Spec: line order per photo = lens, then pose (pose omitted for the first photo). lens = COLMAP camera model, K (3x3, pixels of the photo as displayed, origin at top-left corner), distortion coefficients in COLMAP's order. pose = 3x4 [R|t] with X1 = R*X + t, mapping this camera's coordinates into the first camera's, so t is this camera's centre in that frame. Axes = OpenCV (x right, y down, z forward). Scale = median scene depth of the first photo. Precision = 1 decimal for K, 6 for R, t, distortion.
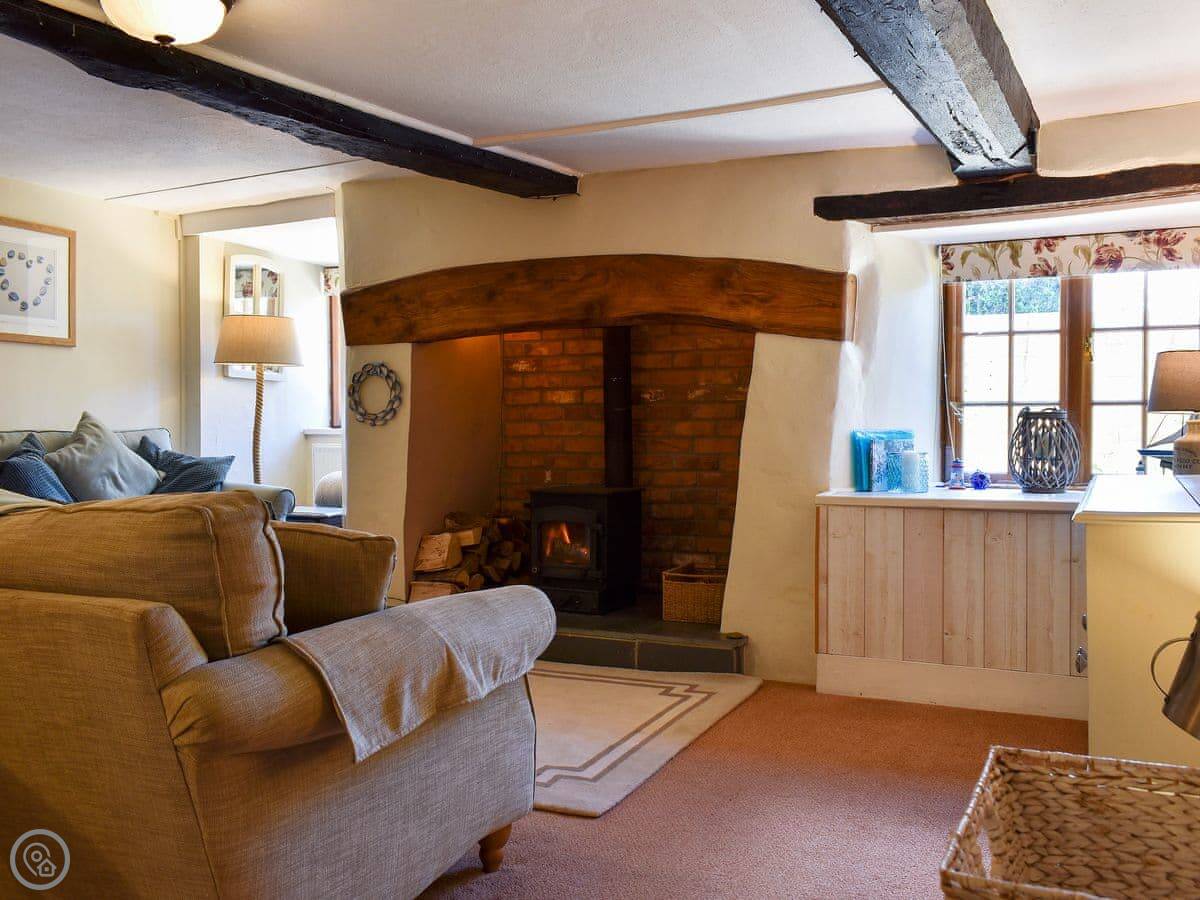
lens RADIAL K [[1052.1, 0, 640.5], [0, 1052.1, 448.1], [0, 0, 1]] dist [0.008371, 0.000901]
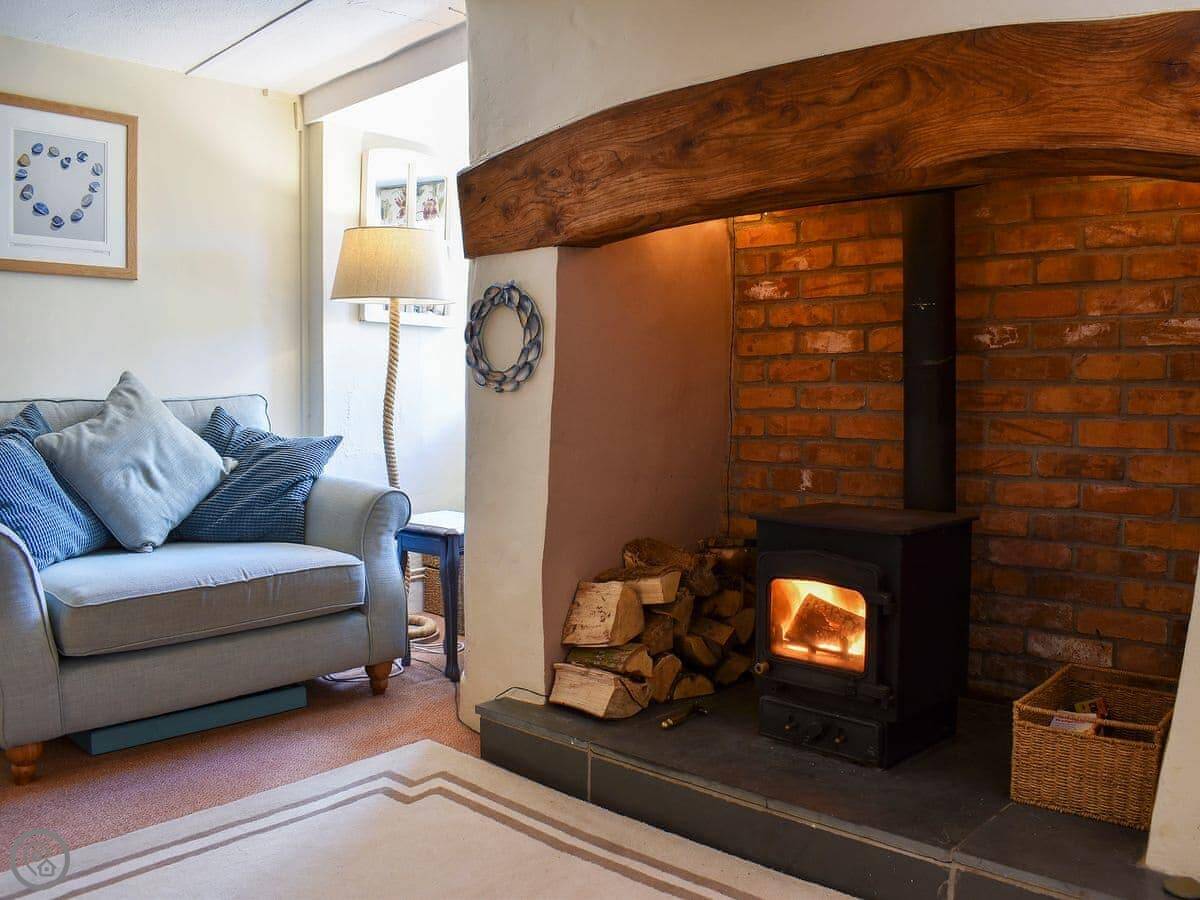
lens RADIAL K [[1055.9, 0, 667.5], [0, 1055.9, 450.0], [0, 0, 1]] dist [-0.097958, 0.010792]
pose [[0.962299, 0.017897, -0.271403, -0.004138], [-0.007419, 0.999189, 0.039584, -0.012571], [0.271891, -0.036078, 0.961651, 0.449975]]
